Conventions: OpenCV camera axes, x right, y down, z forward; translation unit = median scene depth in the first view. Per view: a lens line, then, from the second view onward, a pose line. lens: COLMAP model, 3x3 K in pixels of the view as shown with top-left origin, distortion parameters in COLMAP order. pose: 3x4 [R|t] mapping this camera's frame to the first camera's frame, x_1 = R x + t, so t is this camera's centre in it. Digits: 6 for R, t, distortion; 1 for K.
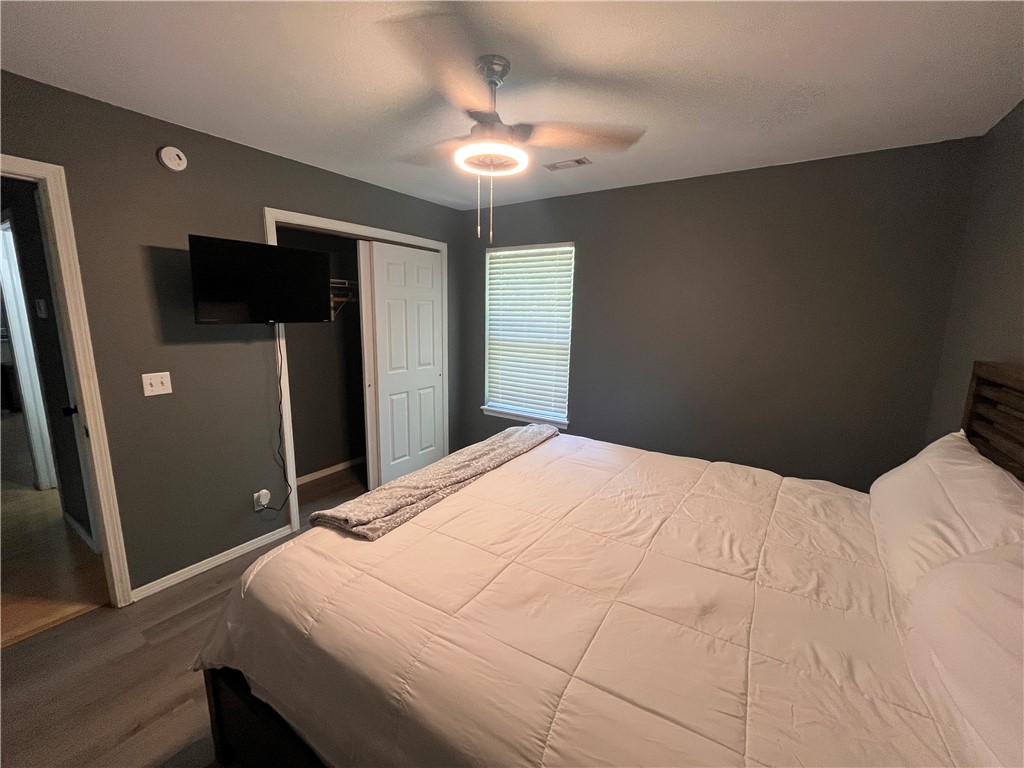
lens RADIAL K [[417.0, 0, 511.7], [0, 417.0, 383.0], [0, 0, 1]] dist [-0.004810, 0.000851]
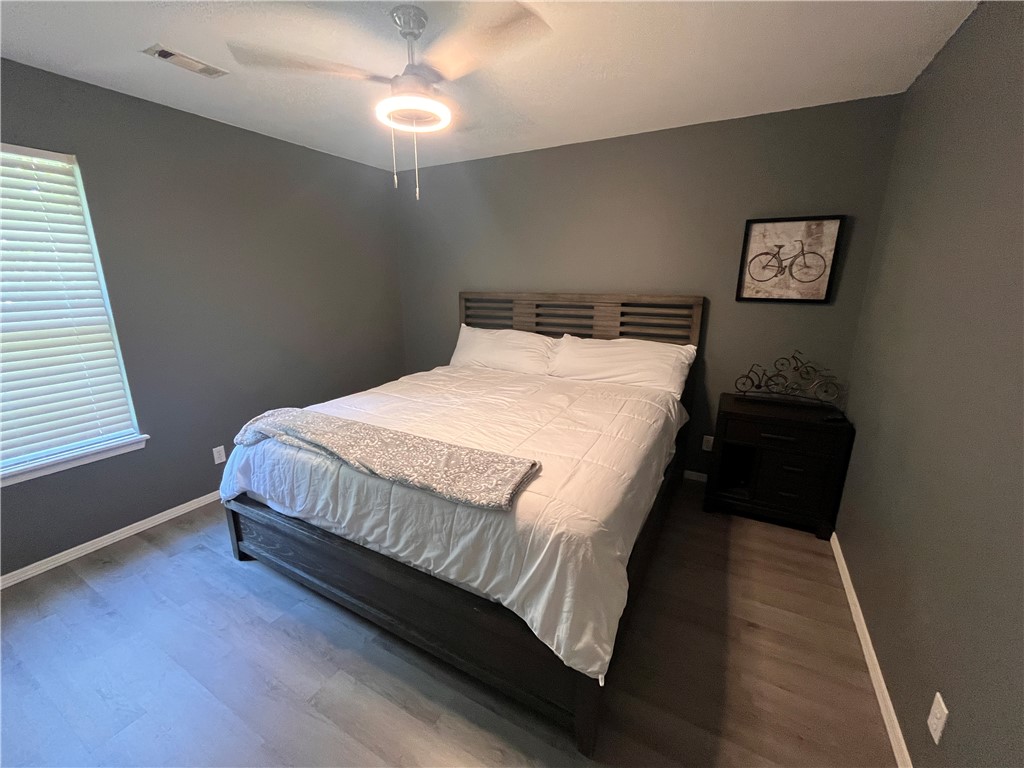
lens RADIAL K [[417.0, 0, 511.0], [0, 417.0, 383.4], [0, 0, 1]] dist [-0.004810, 0.000851]
pose [[-0.072908, -0.264585, 0.961602, -1.159847], [0.171046, 0.946566, 0.273416, -0.150400], [-0.982562, 0.184413, -0.023756, 0.876508]]
